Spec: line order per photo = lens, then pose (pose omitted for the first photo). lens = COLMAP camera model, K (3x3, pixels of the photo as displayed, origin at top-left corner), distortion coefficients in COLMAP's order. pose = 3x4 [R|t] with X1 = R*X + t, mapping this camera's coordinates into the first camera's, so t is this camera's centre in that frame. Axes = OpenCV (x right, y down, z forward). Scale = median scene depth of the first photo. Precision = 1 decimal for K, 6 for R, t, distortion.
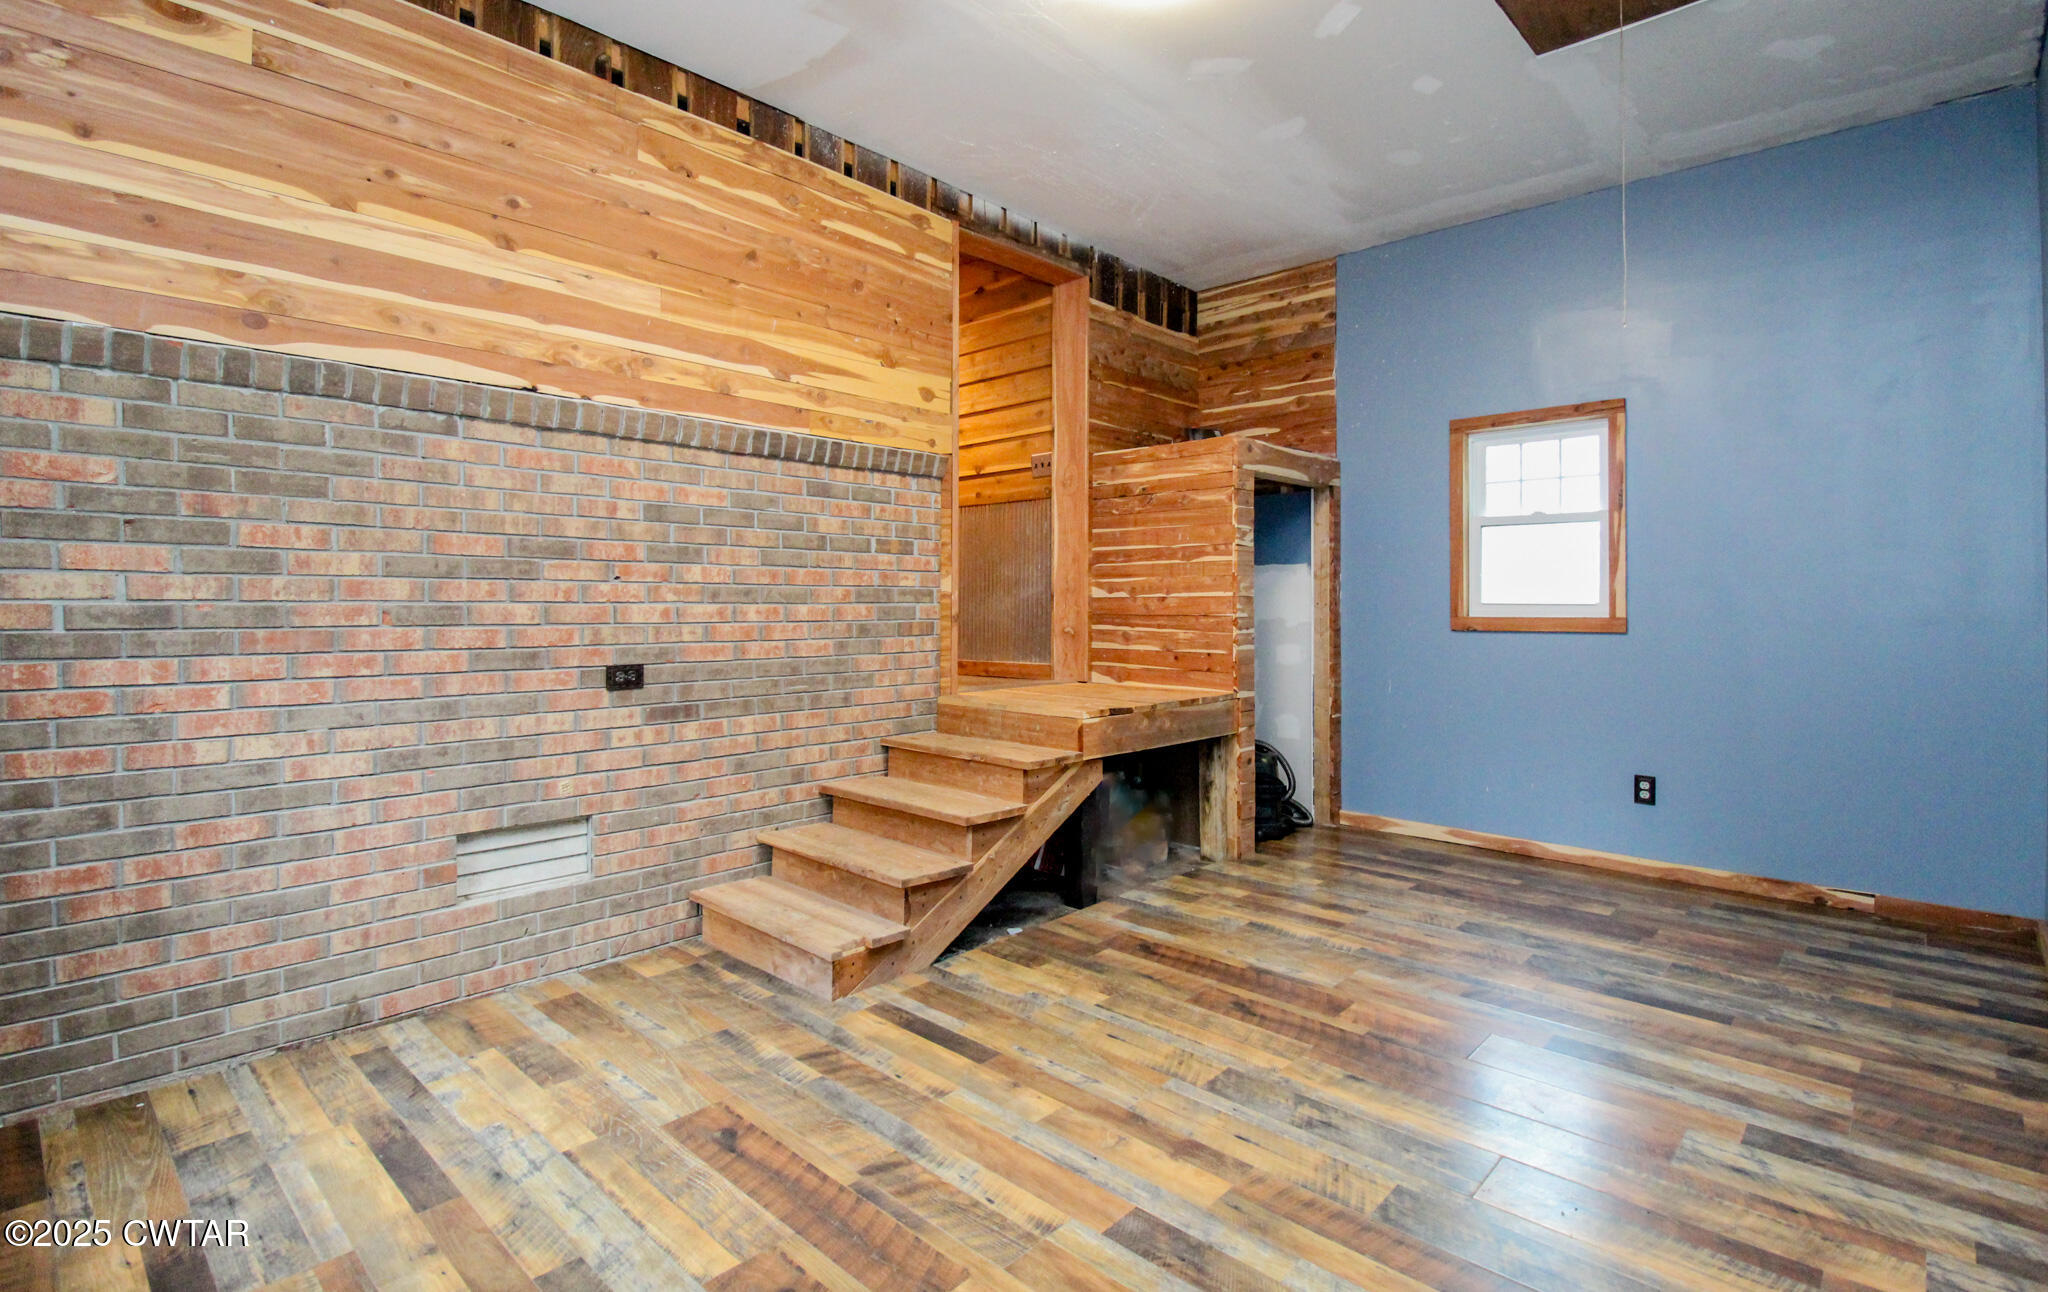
lens RADIAL K [[987.5, 0, 1029.4], [0, 987.5, 607.7], [0, 0, 1]] dist [-0.016333, -0.000361]
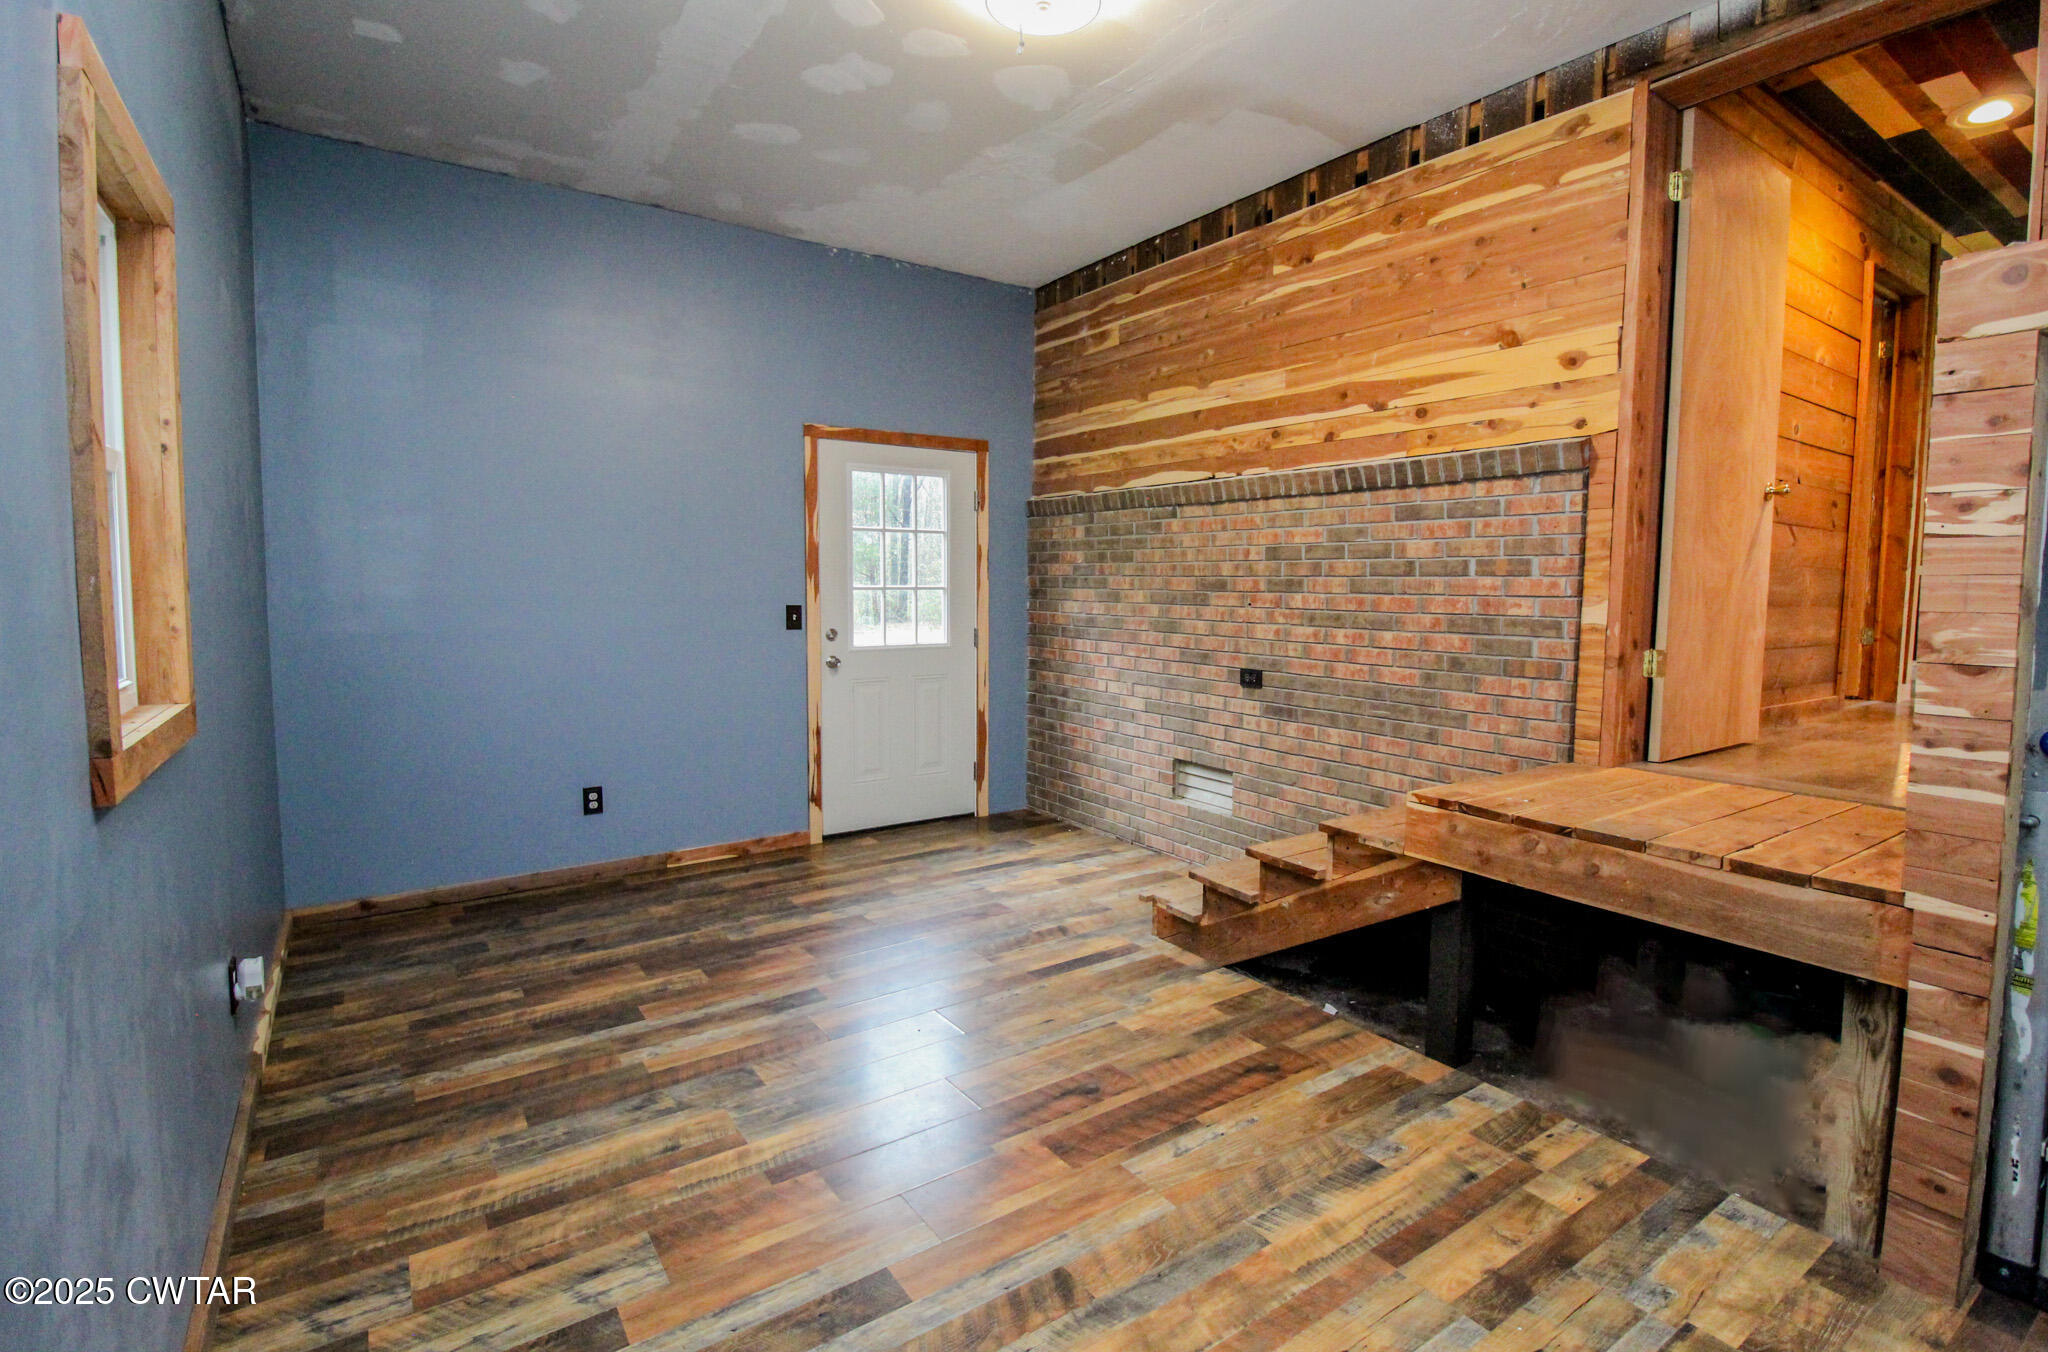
lens RADIAL K [[940.5, 0, 1024.0], [0, 940.5, 676.0], [0, 0, 1]] dist [-0.024479, -0.000044]
pose [[-0.226414, 0.091012, -0.969770, 0.854730], [-0.011059, 0.995321, 0.095992, -0.049581], [0.973968, 0.032459, -0.224348, 0.930872]]
